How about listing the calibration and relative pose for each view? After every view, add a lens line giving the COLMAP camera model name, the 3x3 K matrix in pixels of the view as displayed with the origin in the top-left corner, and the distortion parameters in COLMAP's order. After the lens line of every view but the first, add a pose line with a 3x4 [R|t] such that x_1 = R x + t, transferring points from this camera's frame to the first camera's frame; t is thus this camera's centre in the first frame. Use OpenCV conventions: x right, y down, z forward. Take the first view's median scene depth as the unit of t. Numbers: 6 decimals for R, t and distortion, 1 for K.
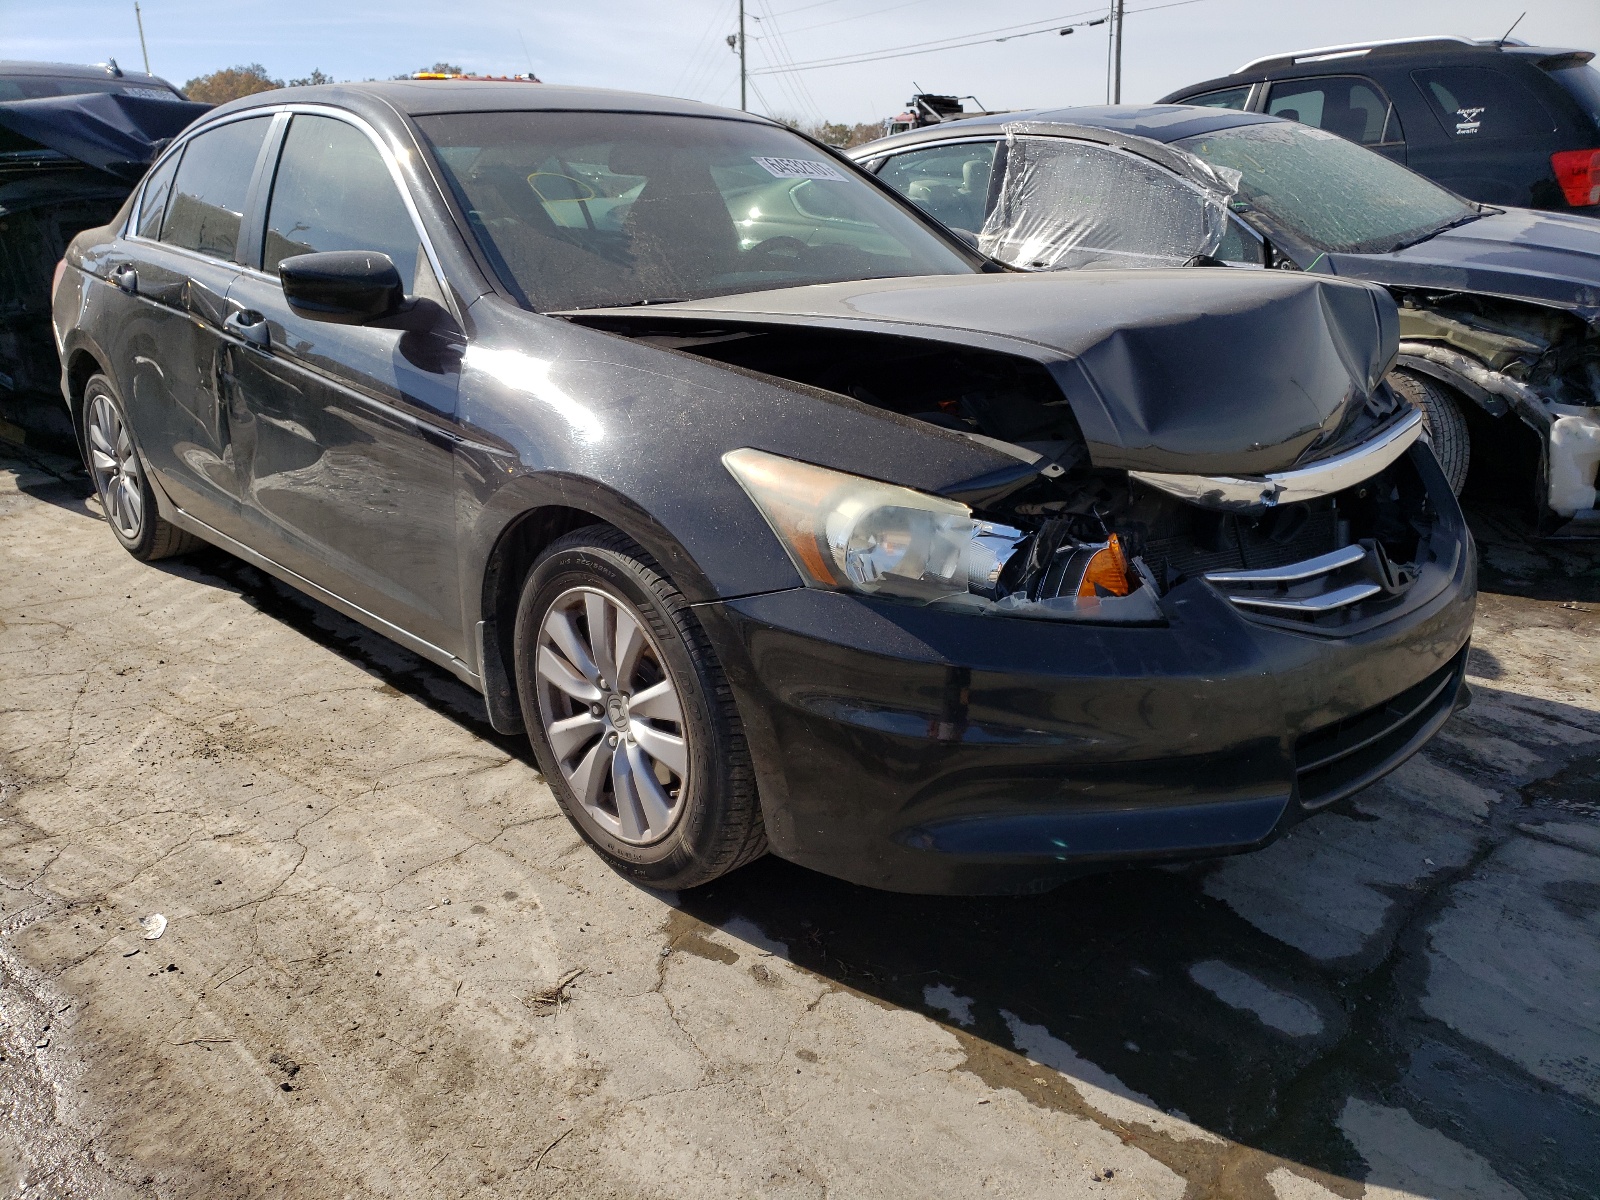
lens RADIAL K [[1206.4, 0, 793.9], [0, 1206.4, 592.7], [0, 0, 1]] dist [0.006218, 0.010209]
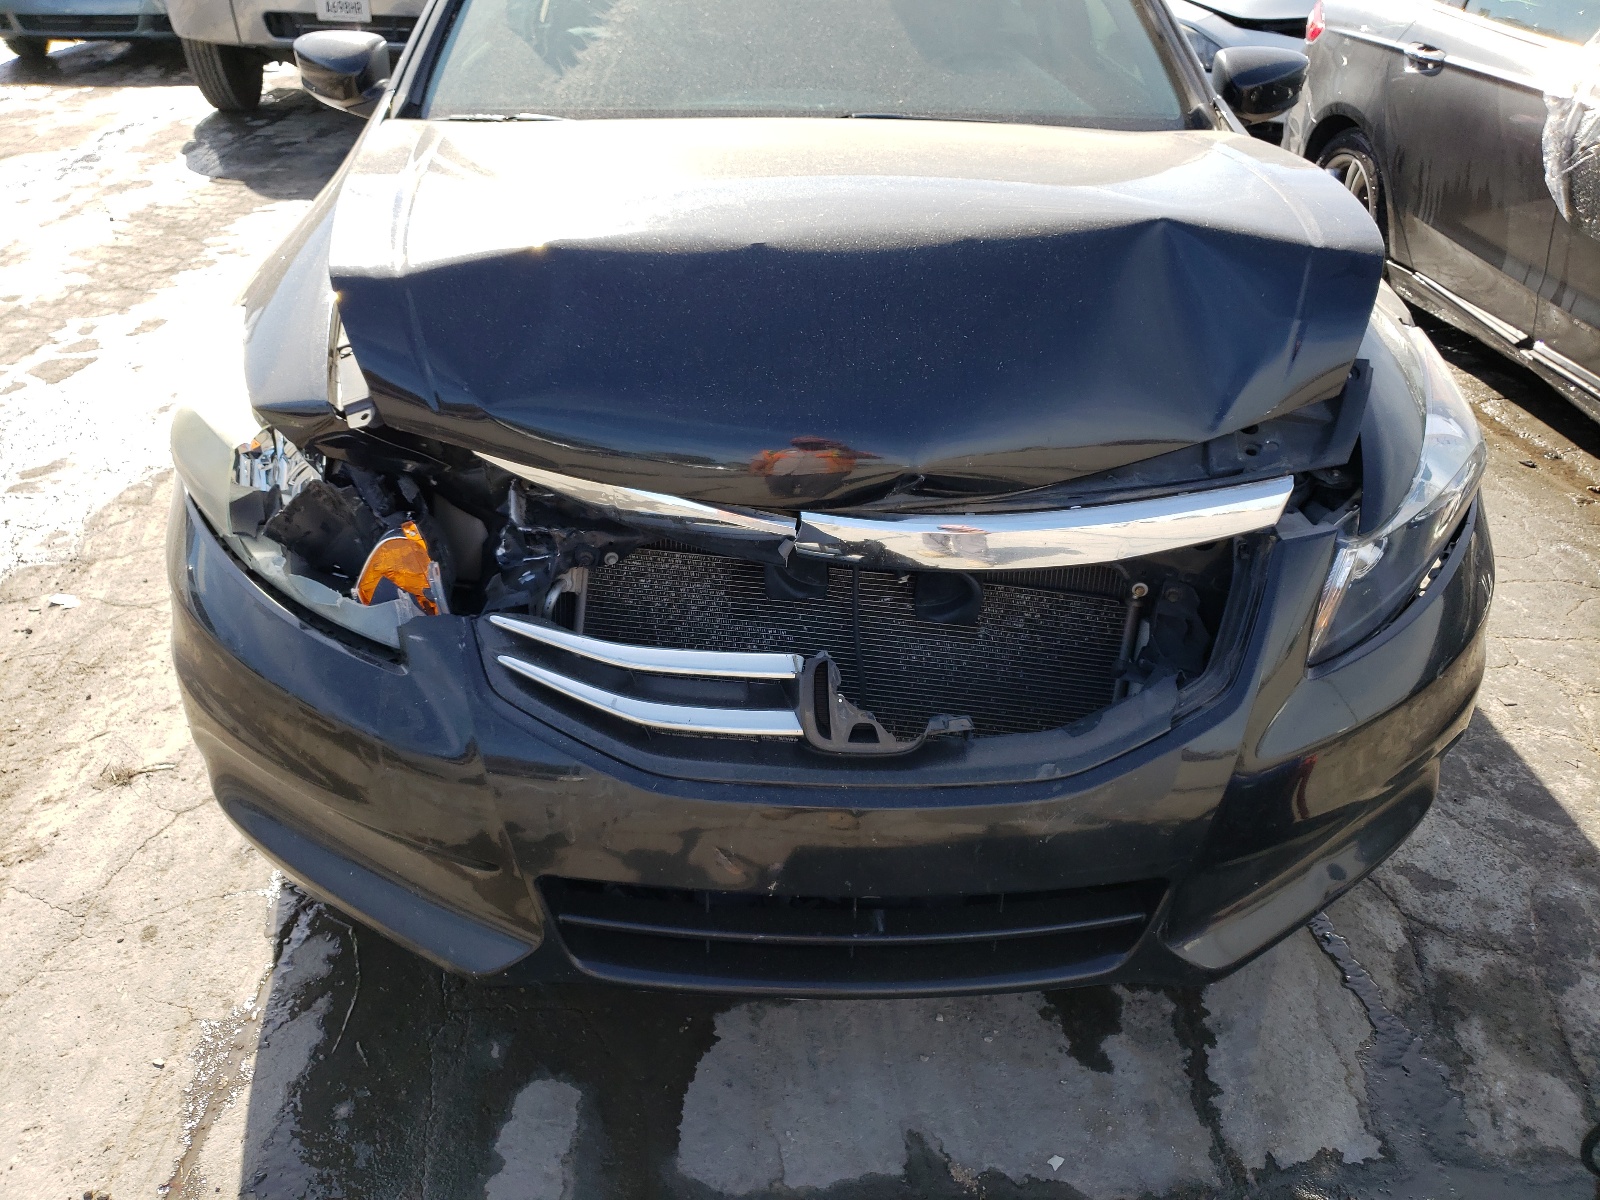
lens RADIAL K [[1218.0, 0, 800.0], [0, 1218.0, 600.0], [0, 0, 1]] dist [0.010390, 0.005953]
pose [[0.759991, 0.332614, -0.558374, 0.710289], [-0.228460, 0.941015, 0.249594, -0.197939], [0.608456, -0.062123, 0.791152, 0.436874]]
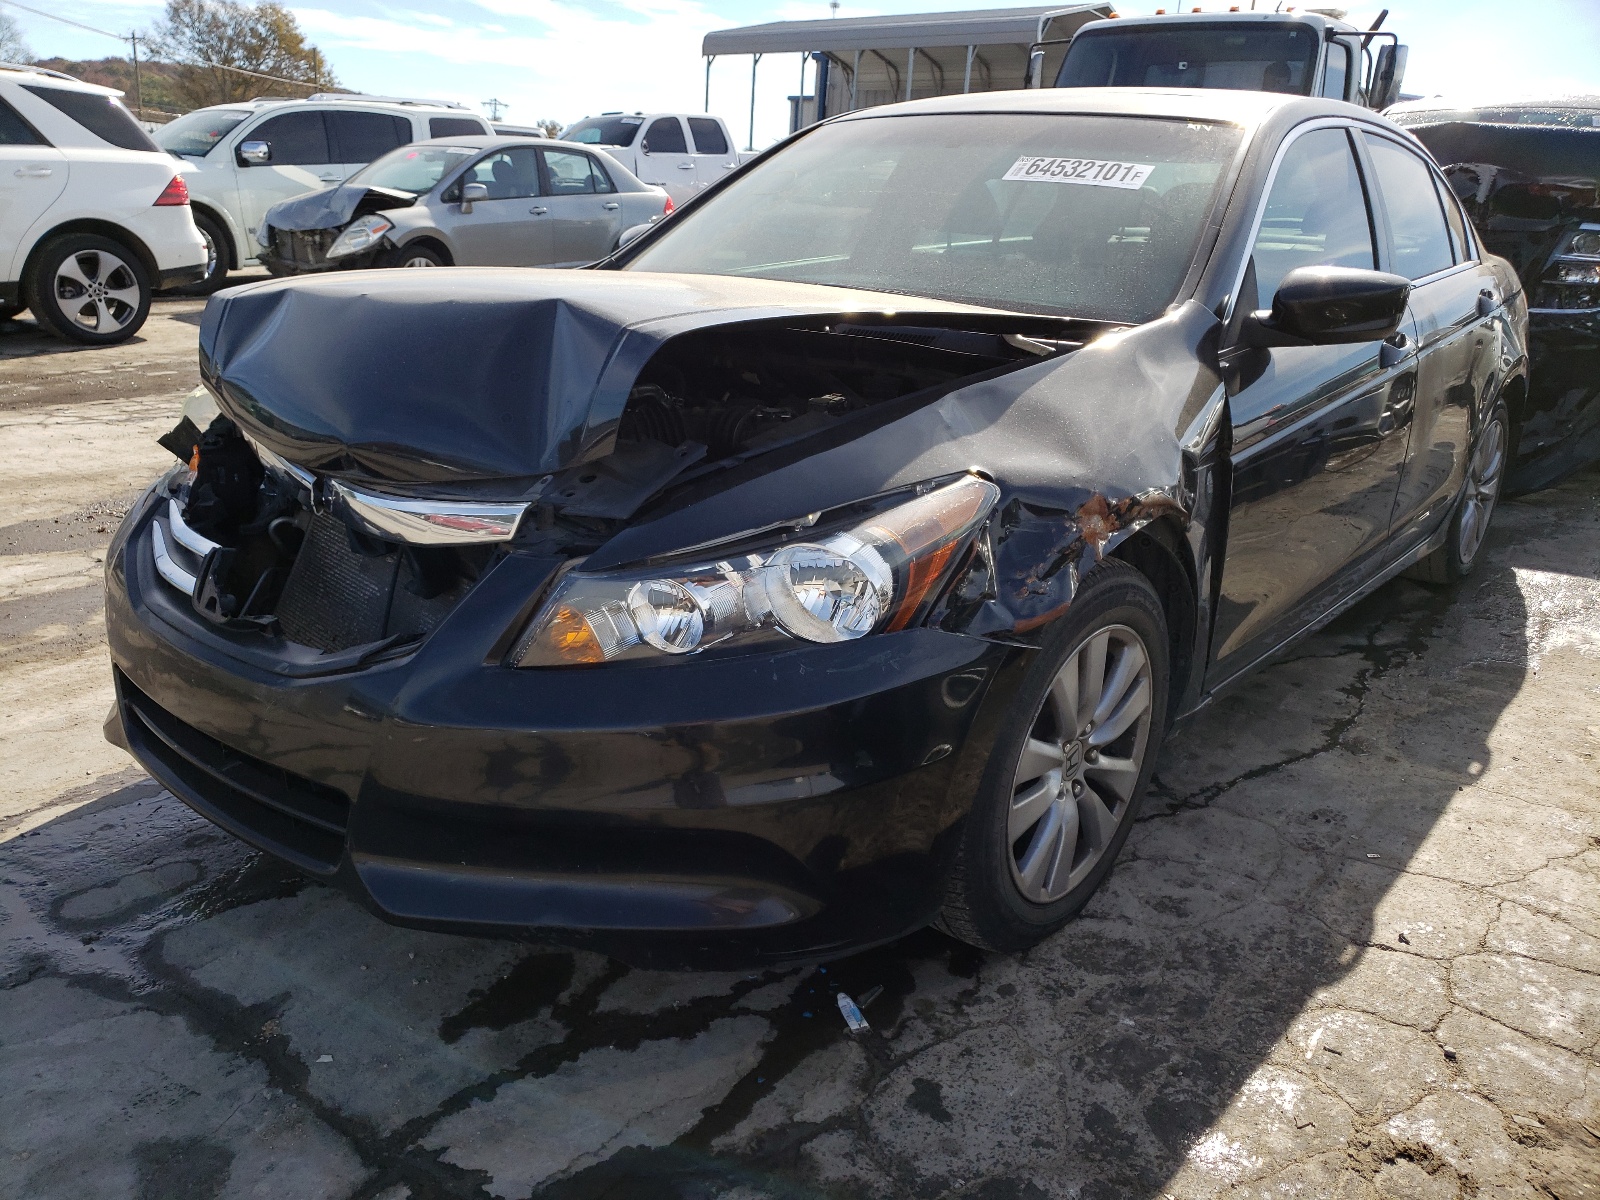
lens RADIAL K [[1218.0, 0, 800.0], [0, 1218.0, 600.0], [0, 0, 1]] dist [0.010390, 0.005953]
pose [[0.175916, 0.335529, -0.925459, 1.225369], [-0.363789, 0.895727, 0.255598, -0.346508], [0.914719, 0.291708, 0.279635, 1.007410]]
